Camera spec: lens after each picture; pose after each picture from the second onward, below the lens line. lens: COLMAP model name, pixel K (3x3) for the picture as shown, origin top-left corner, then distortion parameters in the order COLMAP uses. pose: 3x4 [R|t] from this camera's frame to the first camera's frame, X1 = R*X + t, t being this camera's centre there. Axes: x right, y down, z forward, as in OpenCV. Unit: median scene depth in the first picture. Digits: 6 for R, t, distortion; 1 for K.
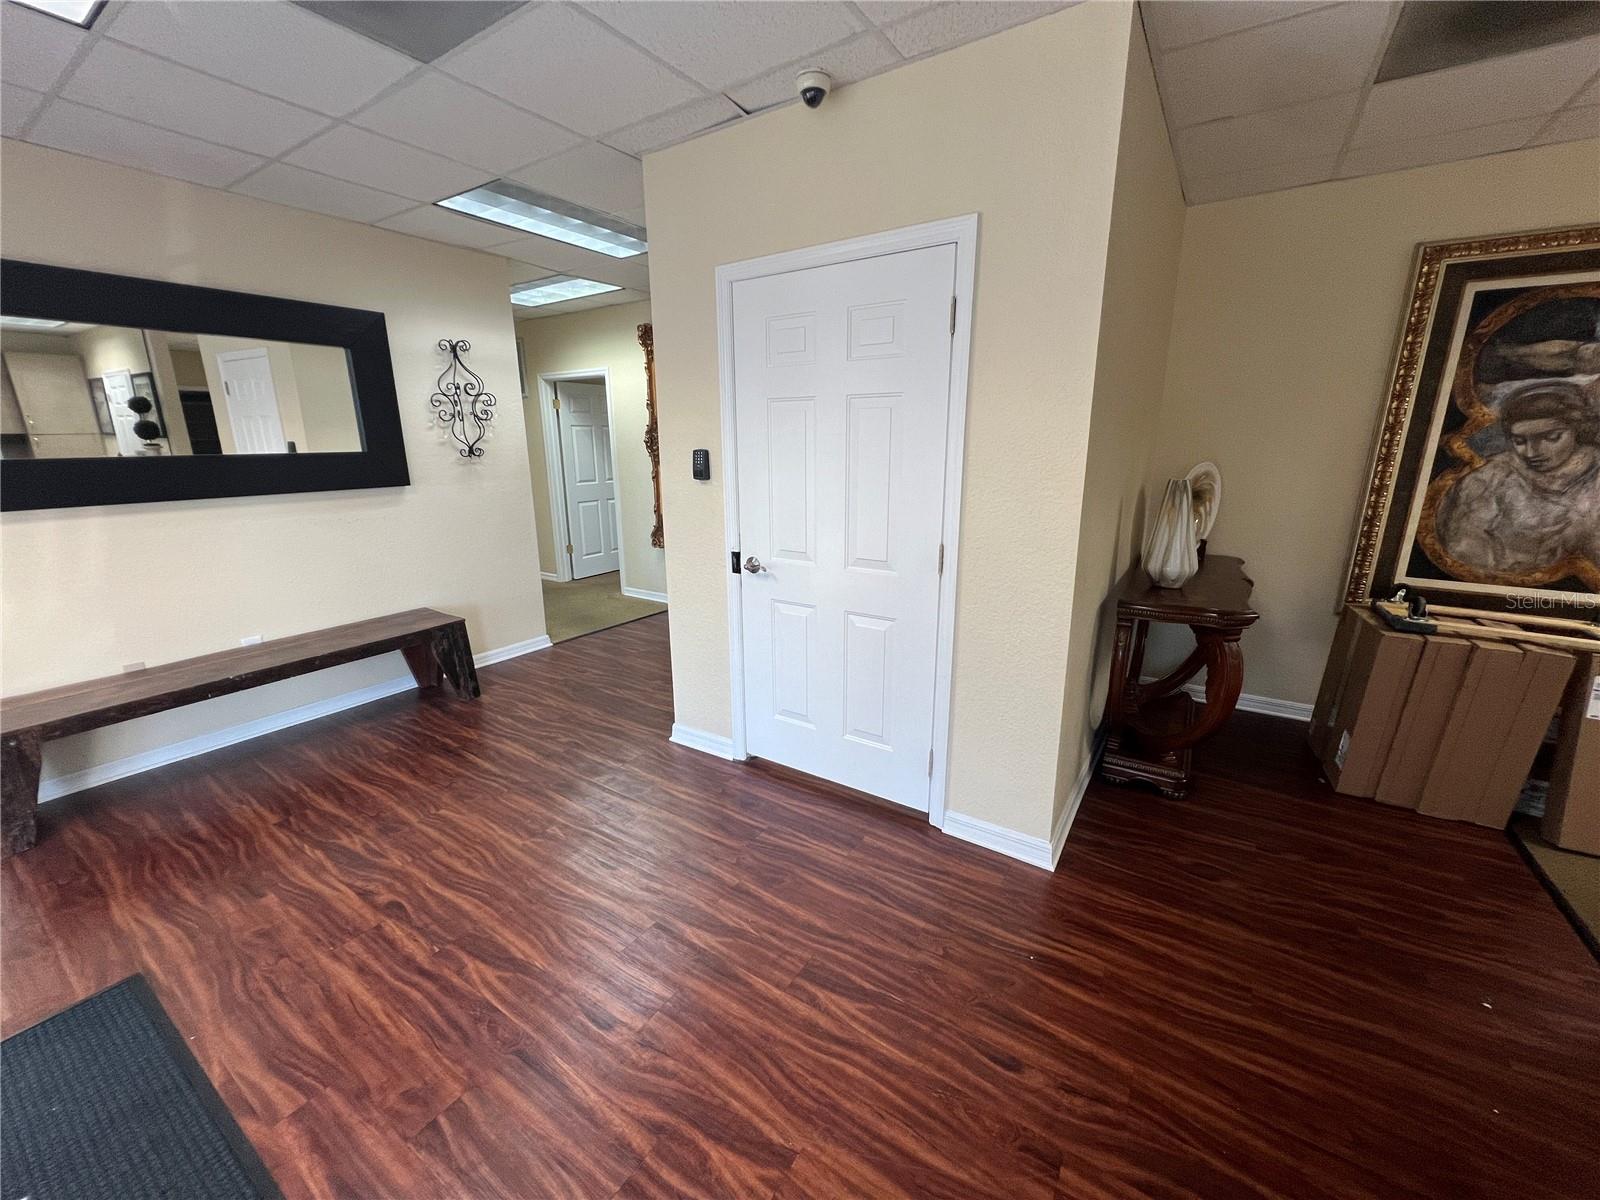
lens RADIAL K [[636.4, 0, 801.8], [0, 636.4, 604.5], [0, 0, 1]] dist [-0.001644, 0.000235]
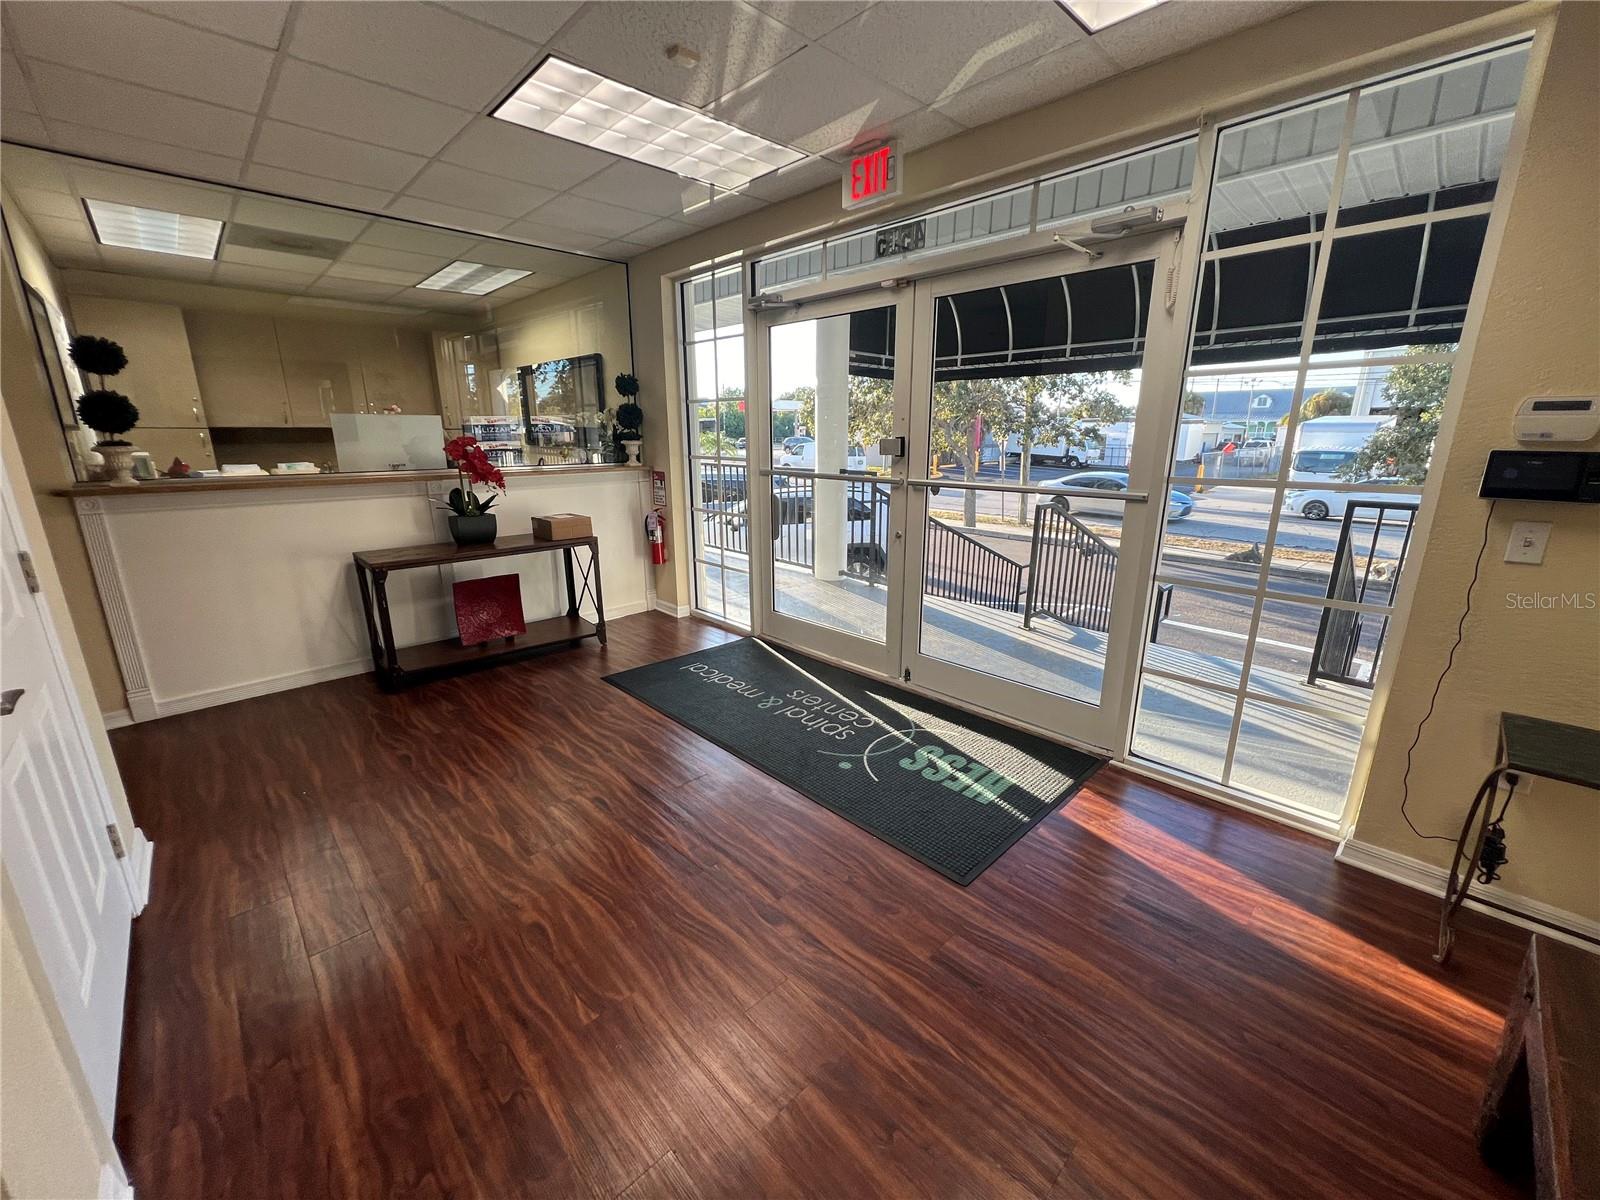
lens RADIAL K [[636.4, 0, 801.8], [0, 636.4, 604.5], [0, 0, 1]] dist [-0.001644, 0.000235]
pose [[-0.976076, -0.049708, 0.211673, -0.924606], [0.062362, 0.868615, 0.491548, -0.393693], [-0.208297, 0.492988, -0.844734, 1.667943]]
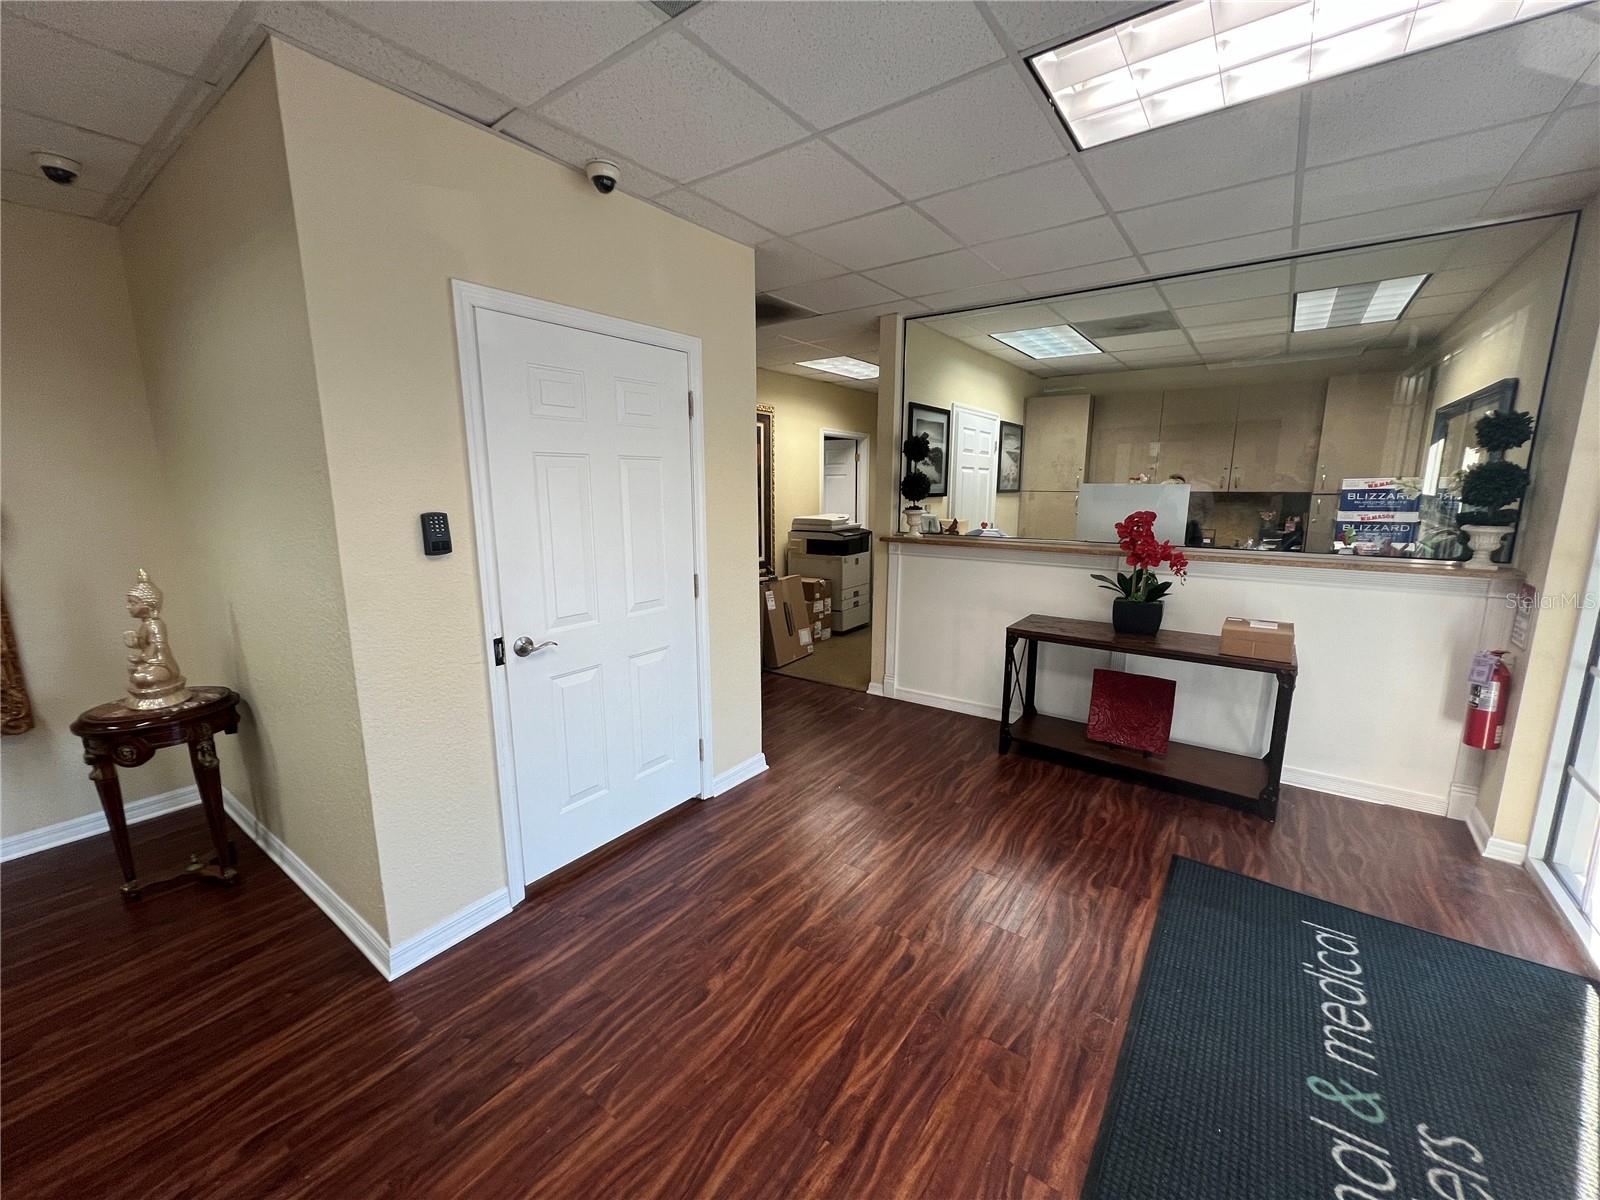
lens RADIAL K [[636.4, 0, 801.8], [0, 636.4, 604.5], [0, 0, 1]] dist [-0.001644, 0.000235]
pose [[0.048239, -0.181557, 0.982197, -1.208706], [0.252787, 0.953548, 0.163846, -0.222755], [-0.966319, 0.240383, 0.091894, 0.787429]]
